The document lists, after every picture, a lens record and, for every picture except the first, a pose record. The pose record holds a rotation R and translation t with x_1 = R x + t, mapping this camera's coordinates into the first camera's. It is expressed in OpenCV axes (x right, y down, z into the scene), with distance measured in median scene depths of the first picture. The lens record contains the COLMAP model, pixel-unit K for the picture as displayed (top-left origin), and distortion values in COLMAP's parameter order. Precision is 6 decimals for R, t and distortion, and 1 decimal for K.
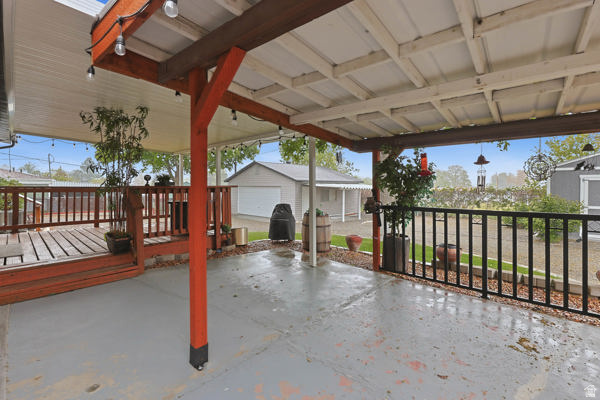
lens RADIAL K [[250.2, 0, 301.3], [0, 250.2, 184.4], [0, 0, 1]] dist [-0.000874, -0.000278]
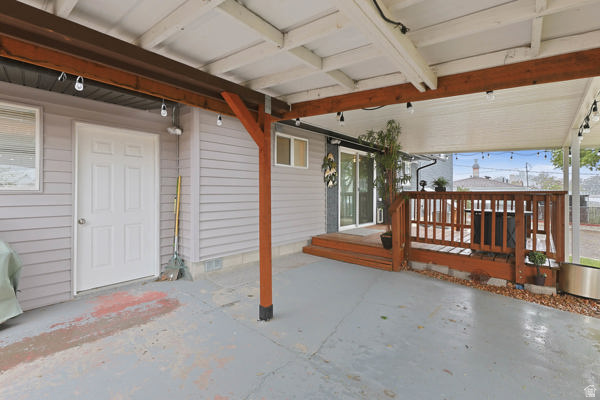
lens RADIAL K [[253.9, 0, 298.7], [0, 253.9, 193.3], [0, 0, 1]] dist [-0.000871, -0.000143]
pose [[0.052724, 0.001384, -0.998608, 0.403272], [0.002502, 0.999996, 0.001518, 0.010248], [0.998606, -0.002579, 0.052721, 0.451638]]
